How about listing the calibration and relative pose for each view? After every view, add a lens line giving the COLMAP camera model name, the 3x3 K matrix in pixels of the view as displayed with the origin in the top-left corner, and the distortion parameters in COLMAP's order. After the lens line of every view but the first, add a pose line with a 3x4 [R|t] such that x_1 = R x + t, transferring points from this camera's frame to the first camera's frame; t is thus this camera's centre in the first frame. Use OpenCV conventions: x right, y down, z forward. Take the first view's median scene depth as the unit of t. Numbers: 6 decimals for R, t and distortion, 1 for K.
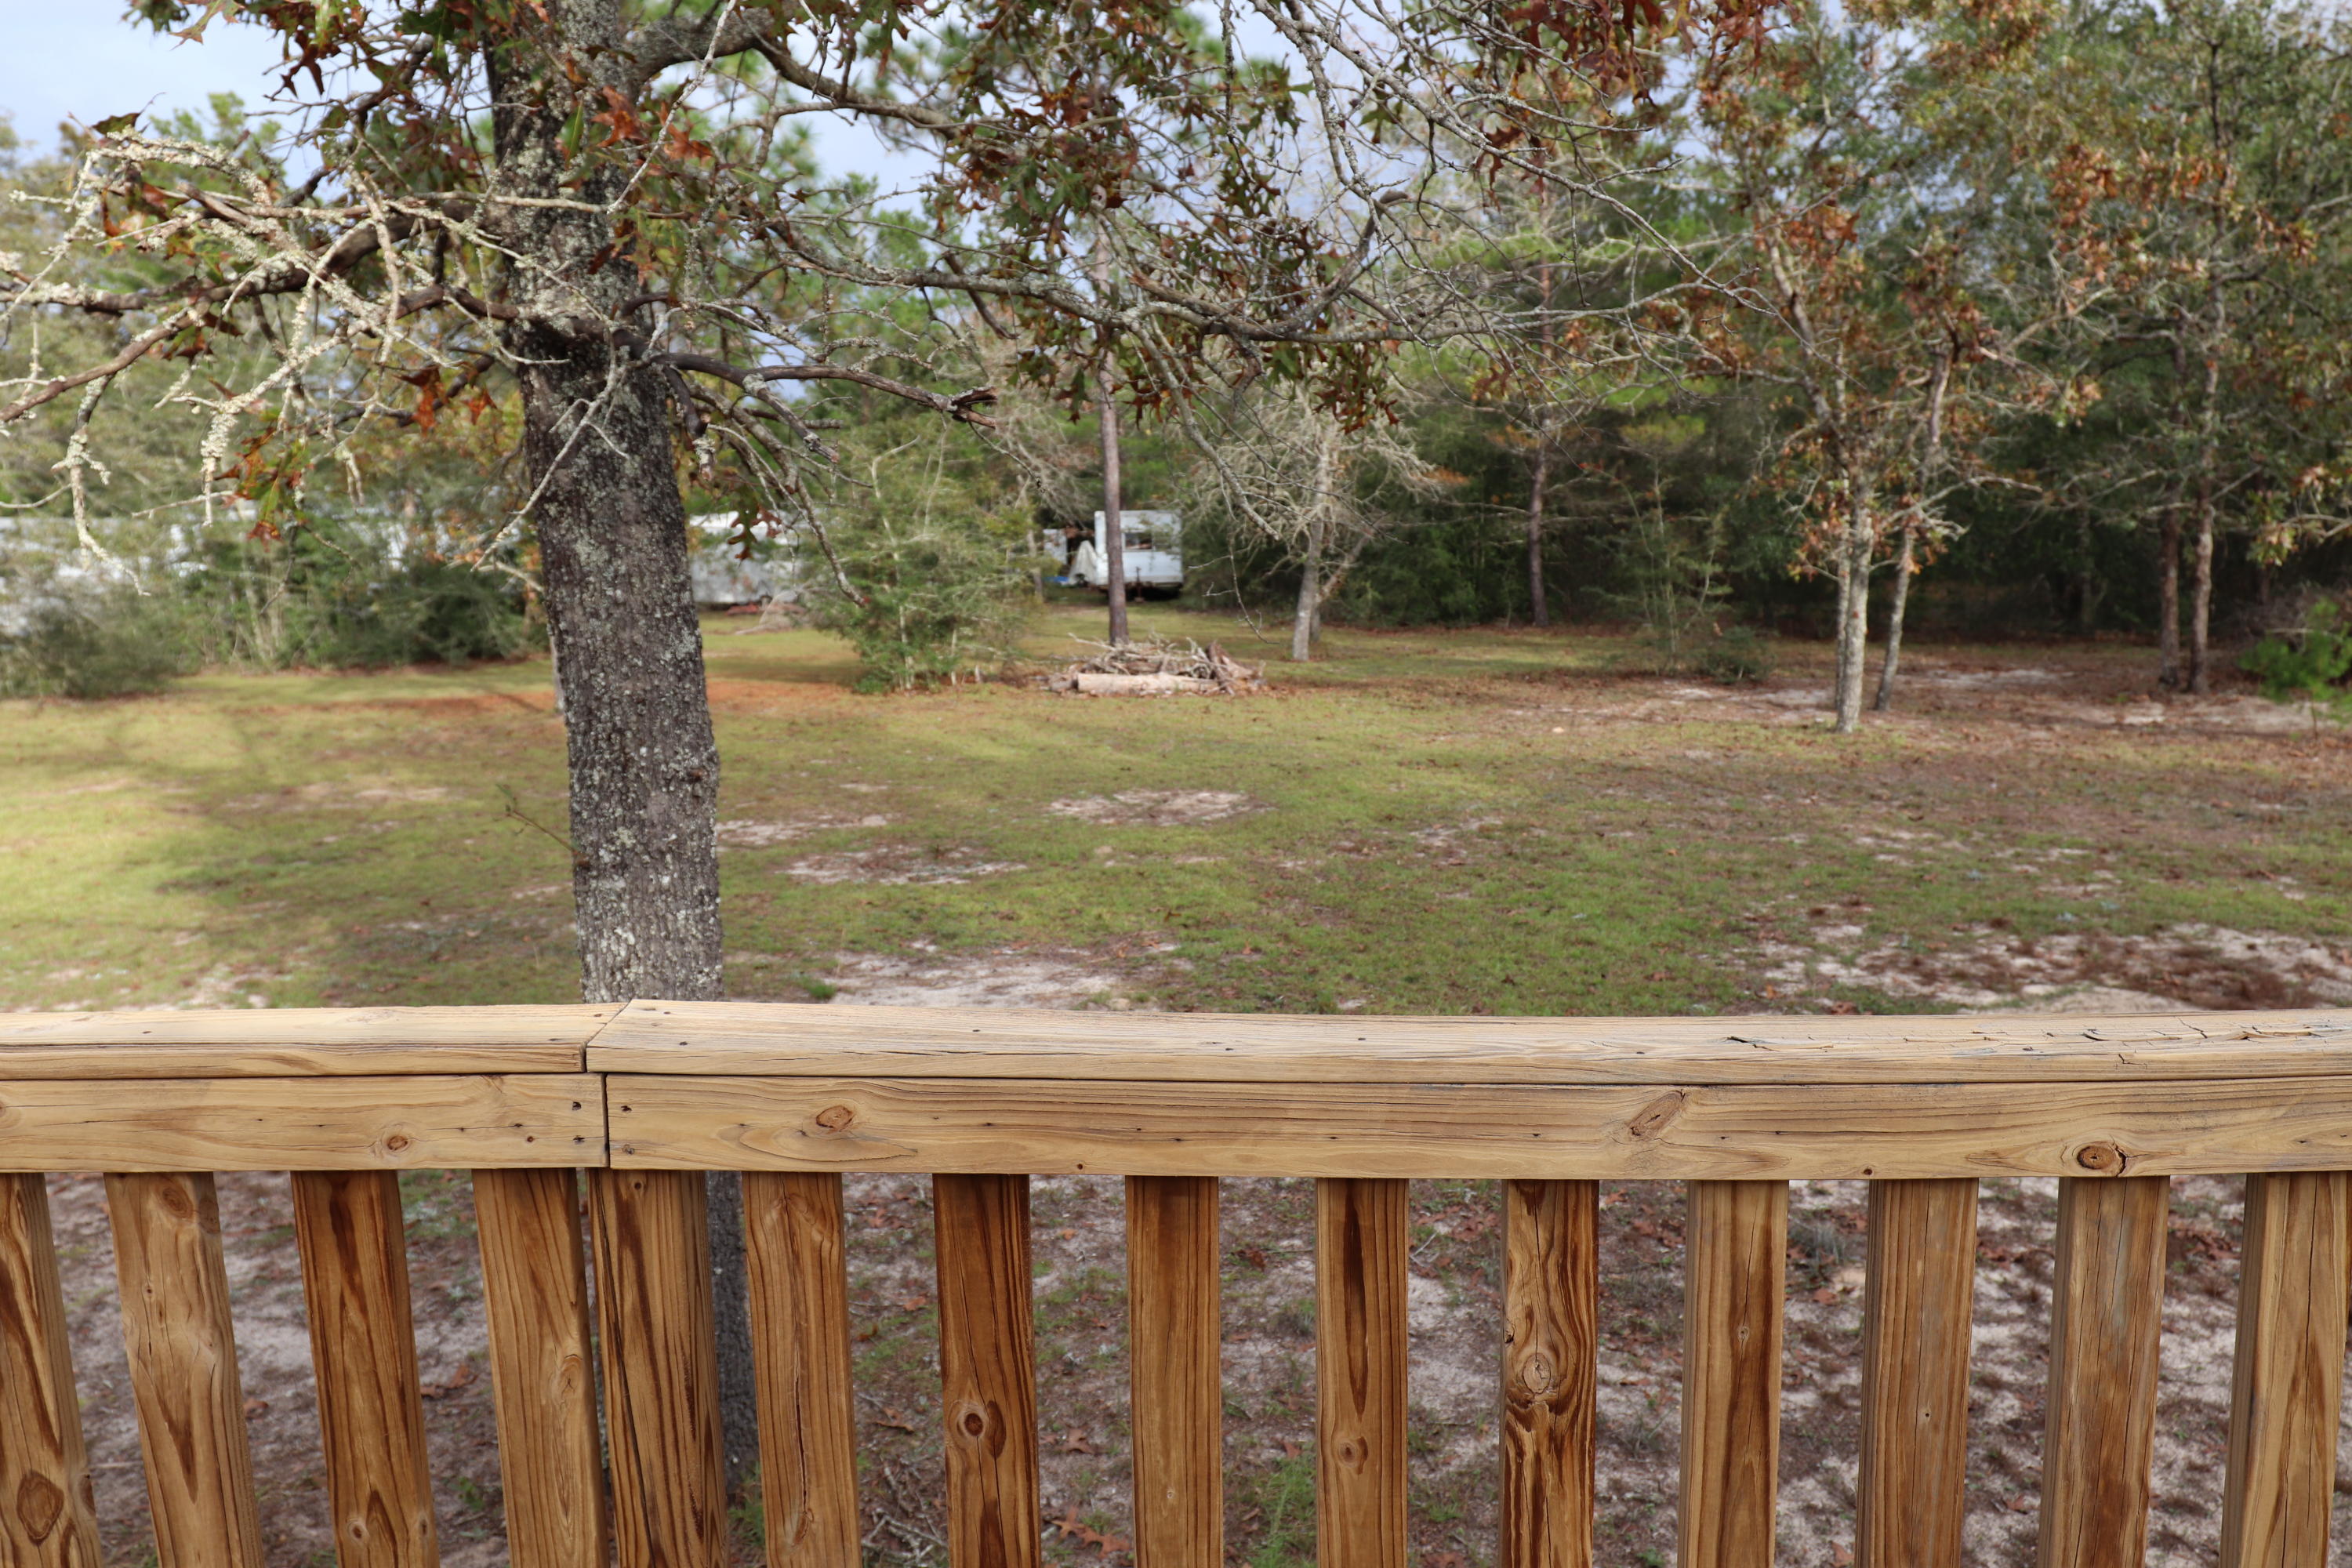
lens RADIAL K [[1738.3, 0, 1176.0], [0, 1738.3, 784.0], [0, 0, 1]] dist [-0.009593, -0.021582]
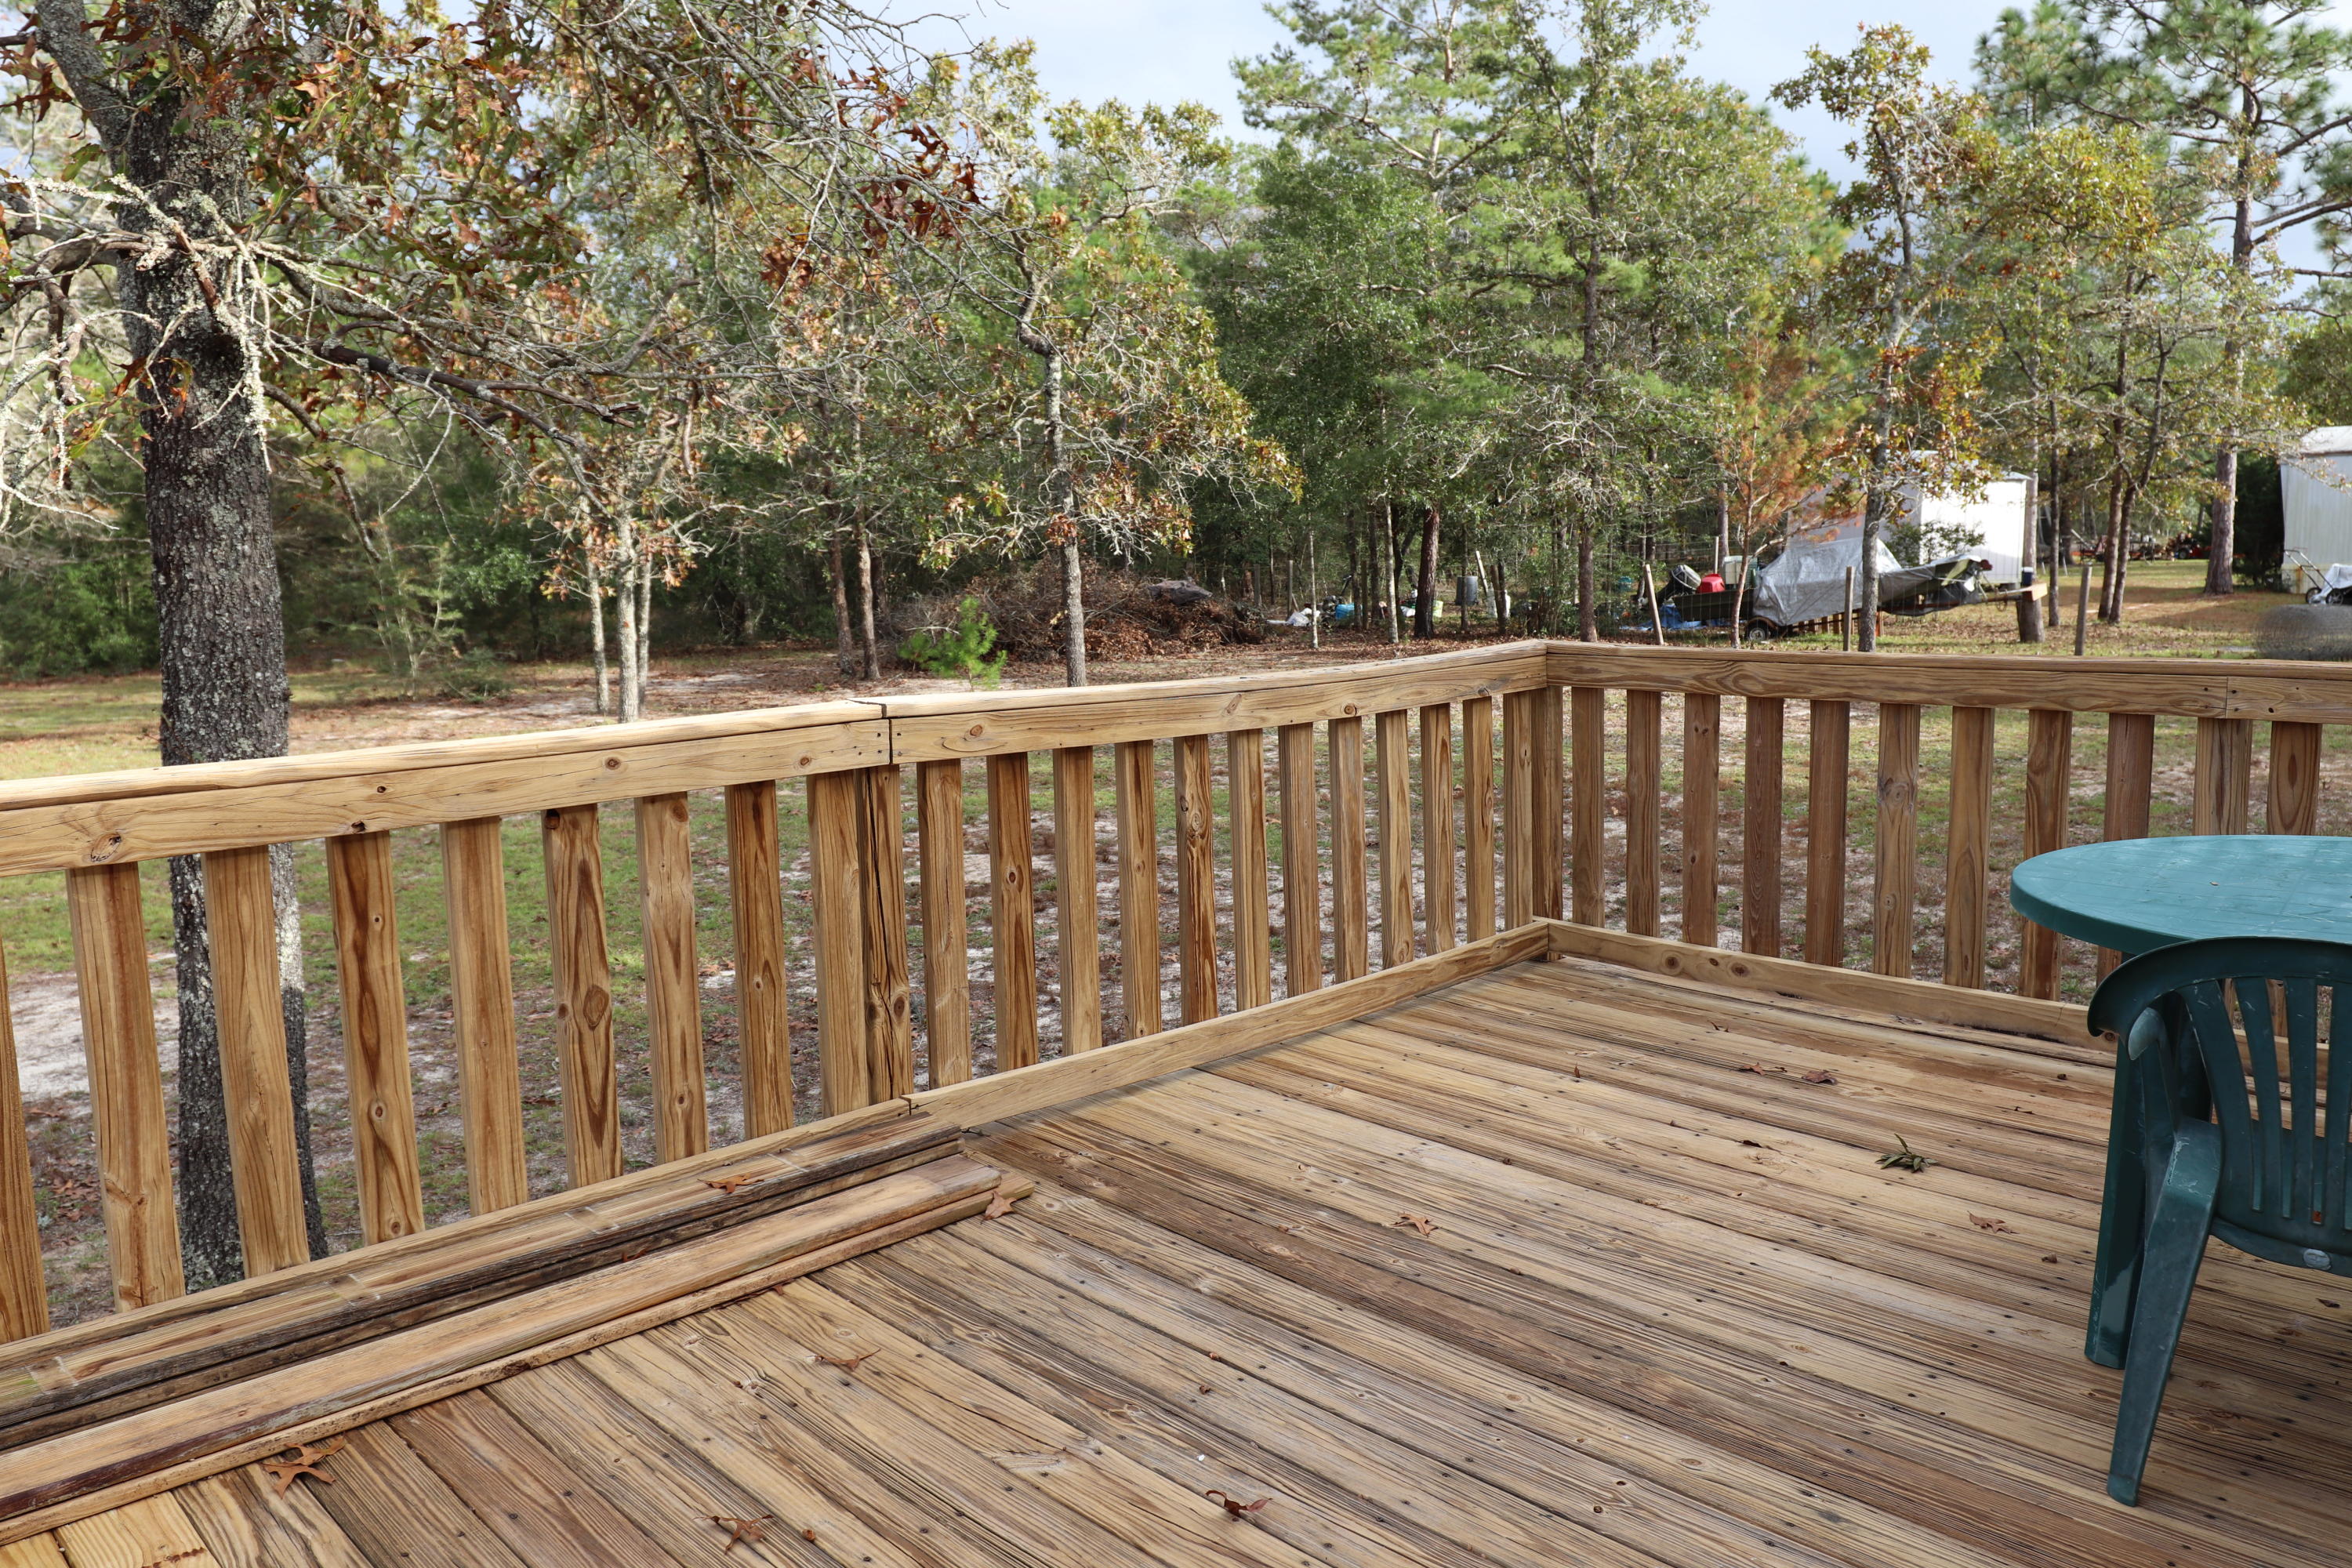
lens RADIAL K [[1738.3, 0, 1176.0], [0, 1738.3, 784.0], [0, 0, 1]] dist [-0.009593, -0.021582]
pose [[0.722582, -0.100778, 0.683900, -0.142468], [0.116009, 0.992964, 0.023751, 0.021859], [-0.681482, 0.062177, 0.729189, -0.073103]]
